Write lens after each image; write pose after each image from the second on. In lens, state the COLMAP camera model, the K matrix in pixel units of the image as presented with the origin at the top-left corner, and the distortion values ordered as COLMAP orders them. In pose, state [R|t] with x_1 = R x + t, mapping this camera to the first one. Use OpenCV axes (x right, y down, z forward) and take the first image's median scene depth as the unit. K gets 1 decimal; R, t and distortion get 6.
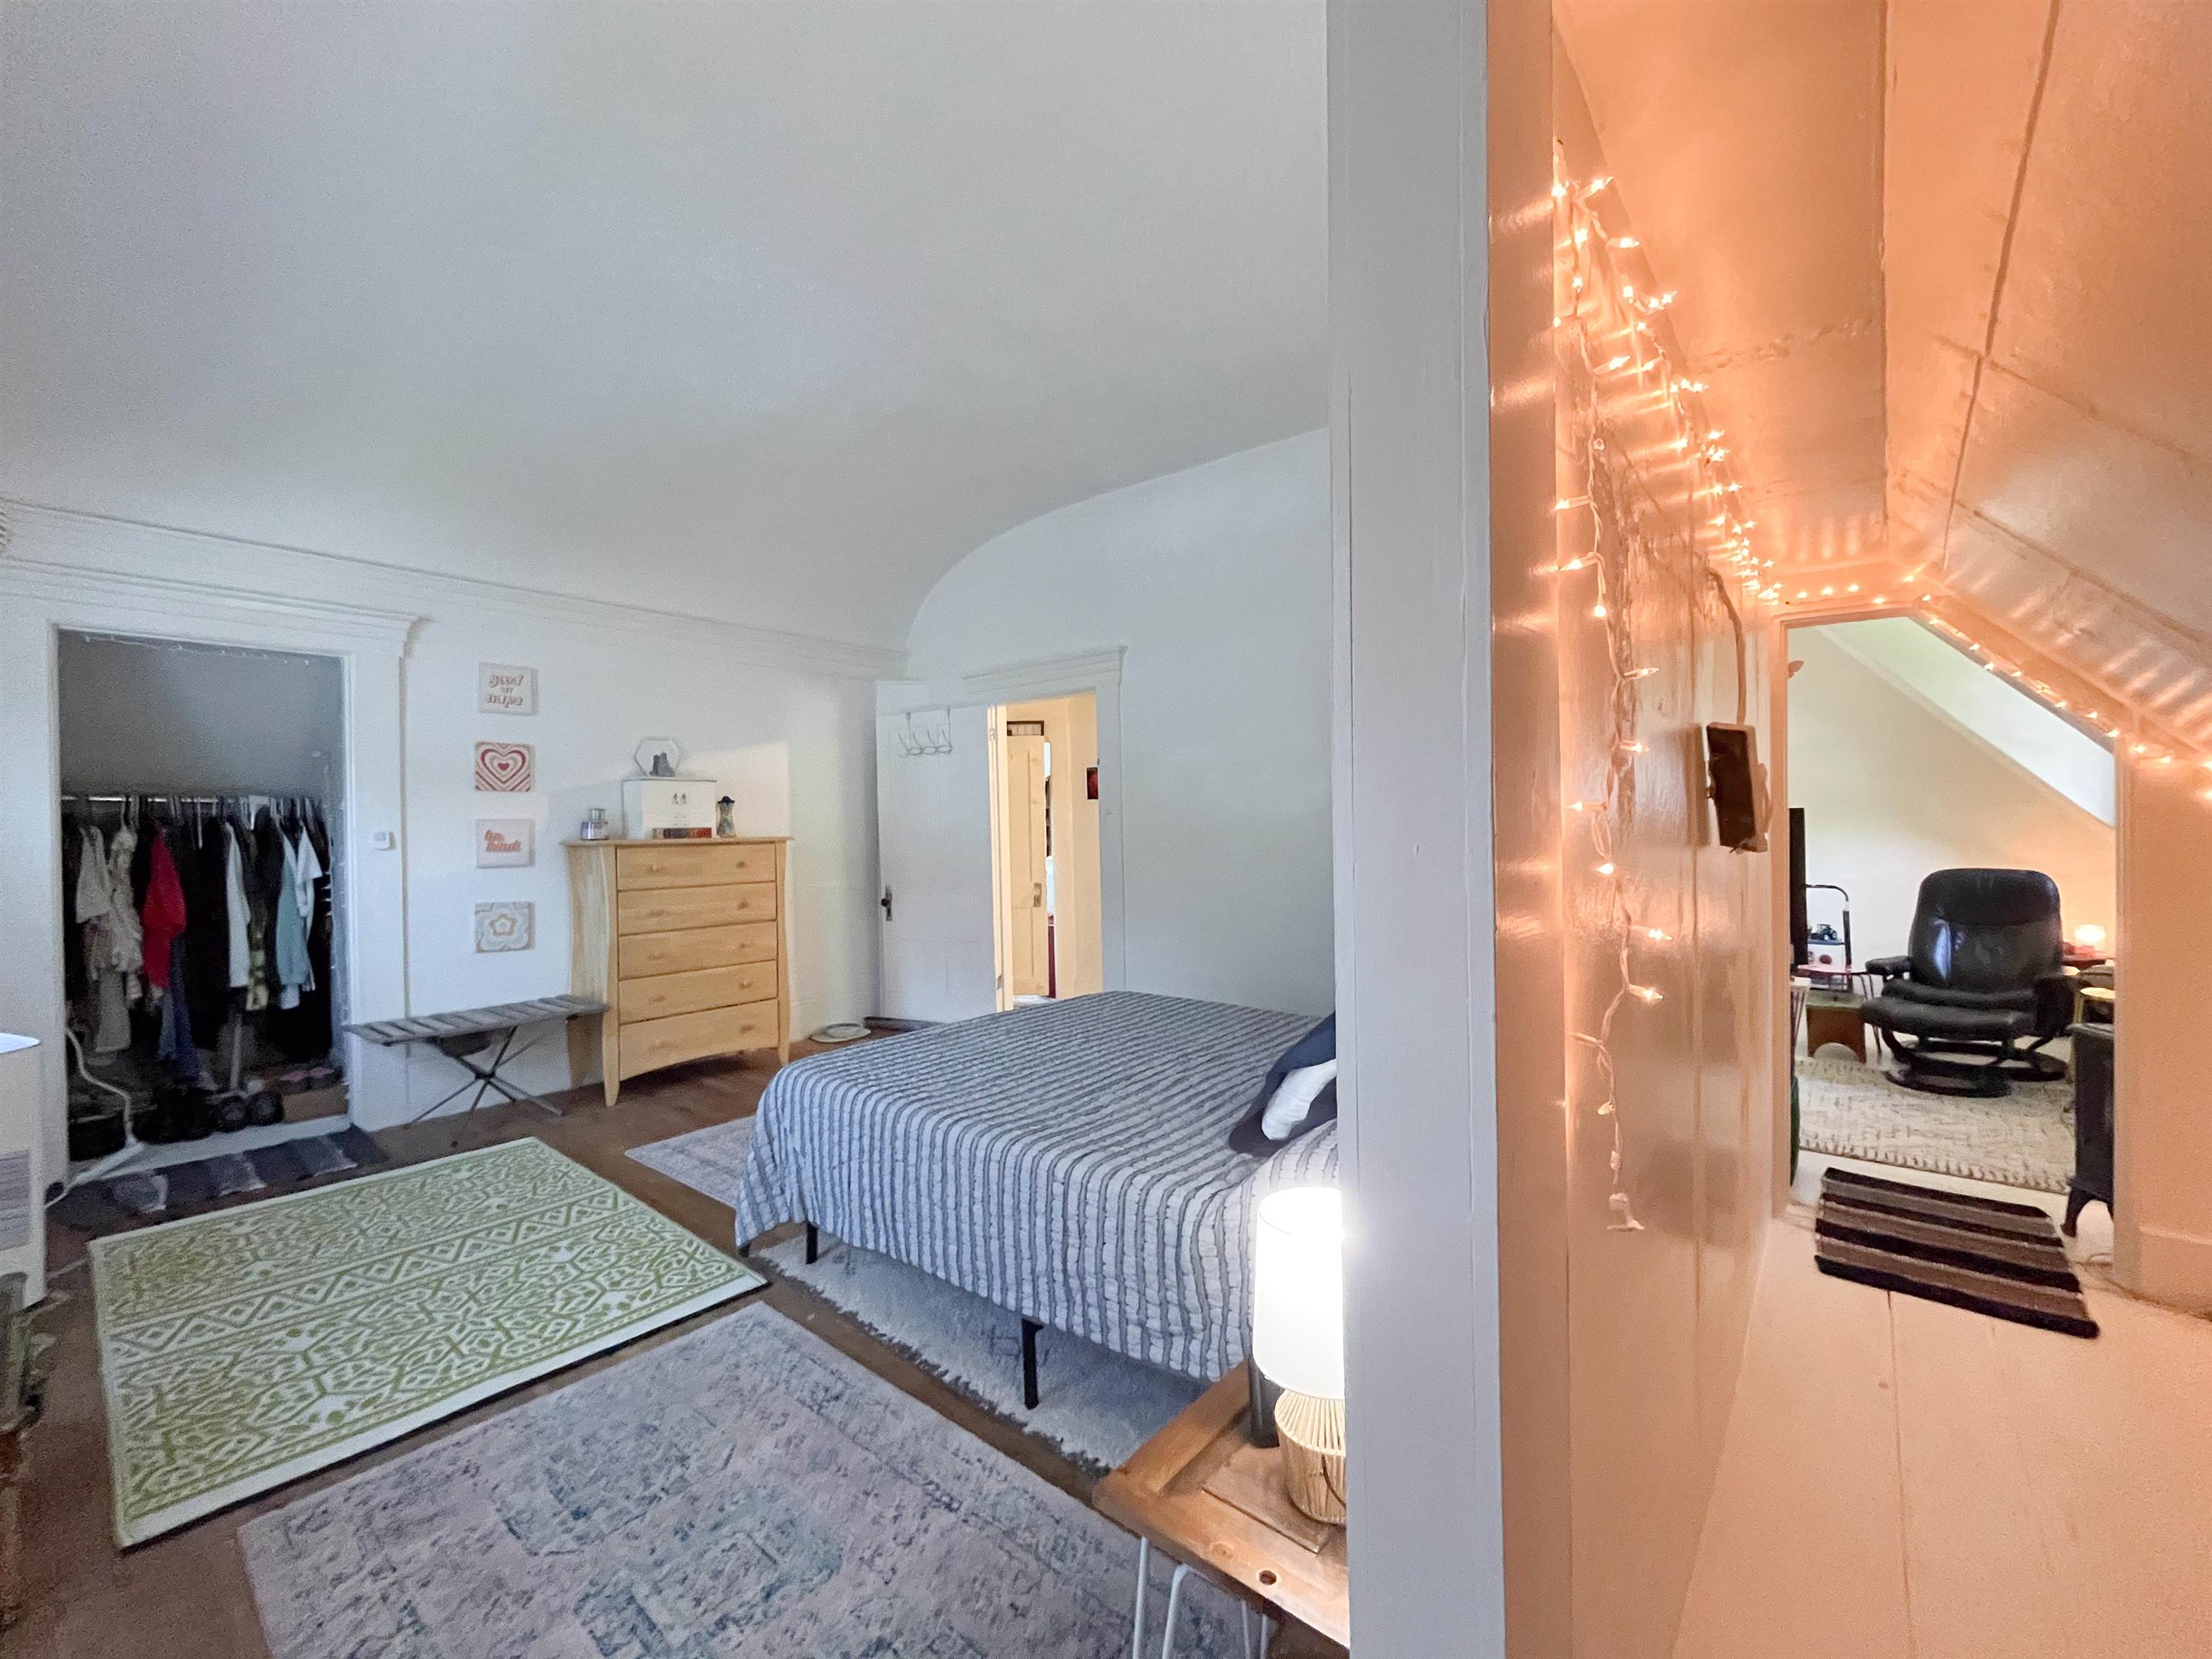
lens RADIAL K [[927.1, 0, 1103.1], [0, 927.1, 820.1], [0, 0, 1]] dist [-0.001152, 0.000031]
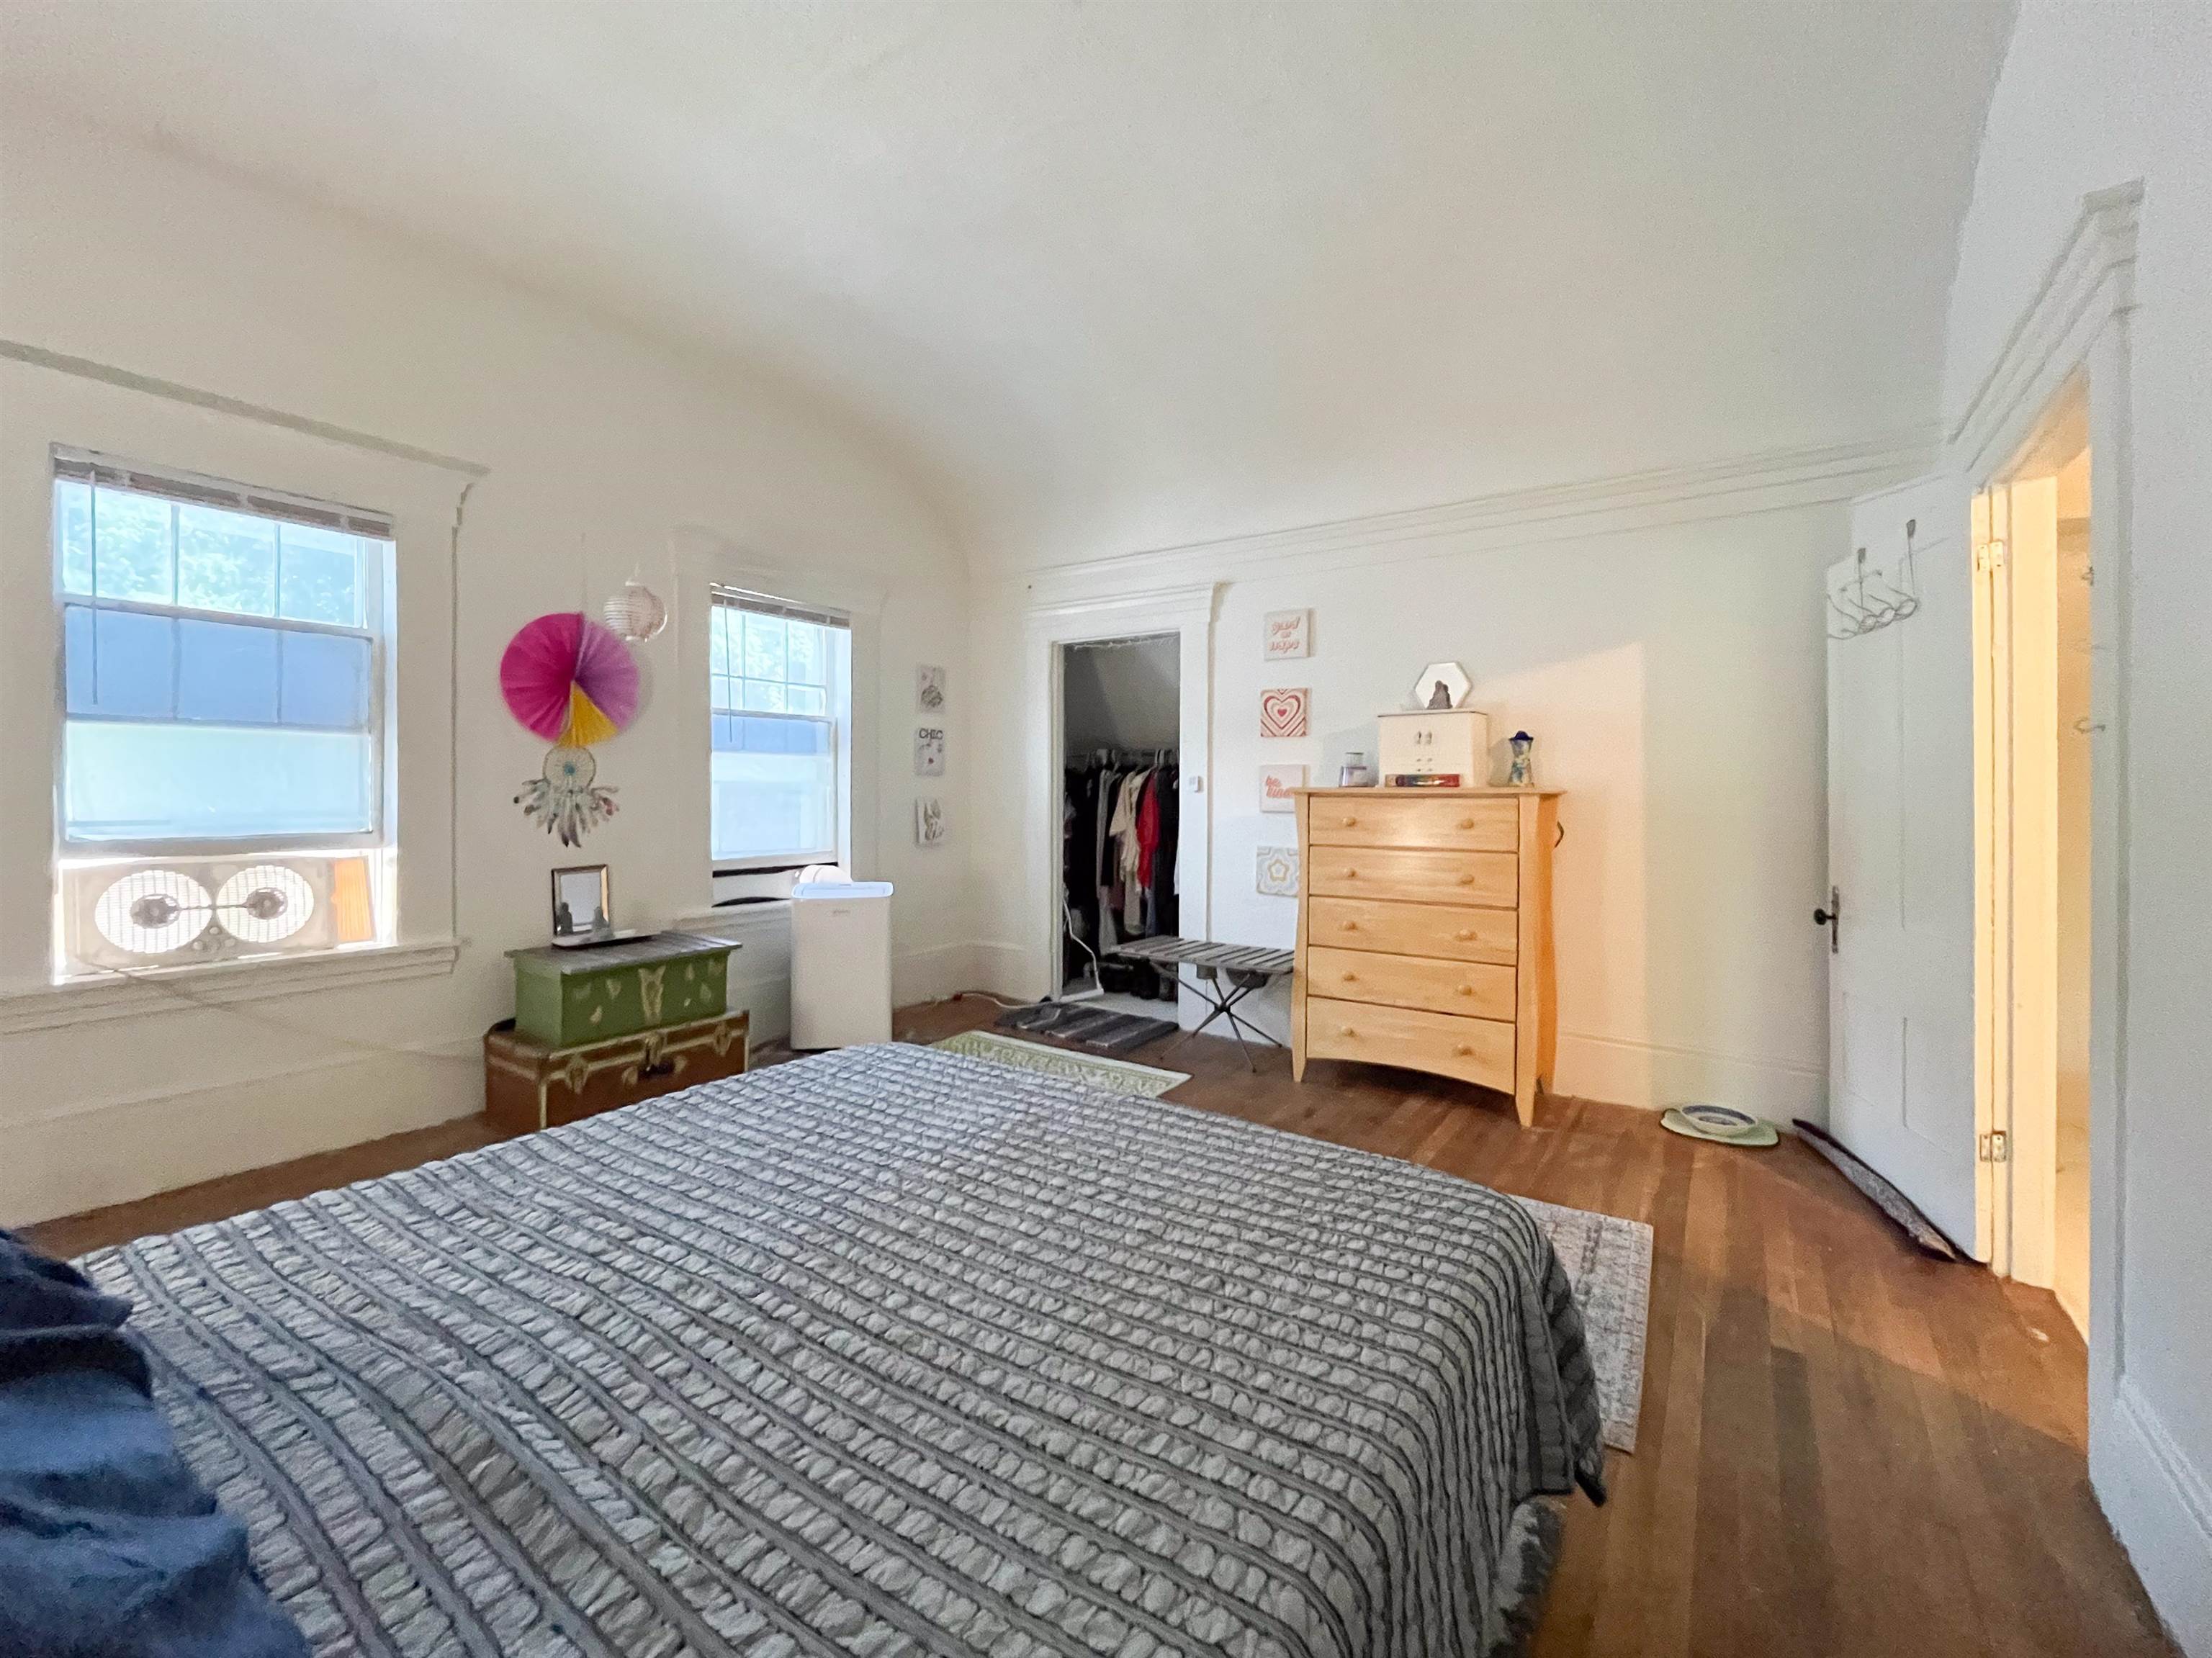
lens RADIAL K [[912.0, 0, 1101.1], [0, 912.0, 796.7], [0, 0, 1]] dist [-0.007528, -0.000172]
pose [[0.093702, 0.022380, -0.995349, 0.322637], [-0.000141, 0.999748, 0.022466, 0.011216], [0.995600, -0.001965, 0.093681, 0.720384]]
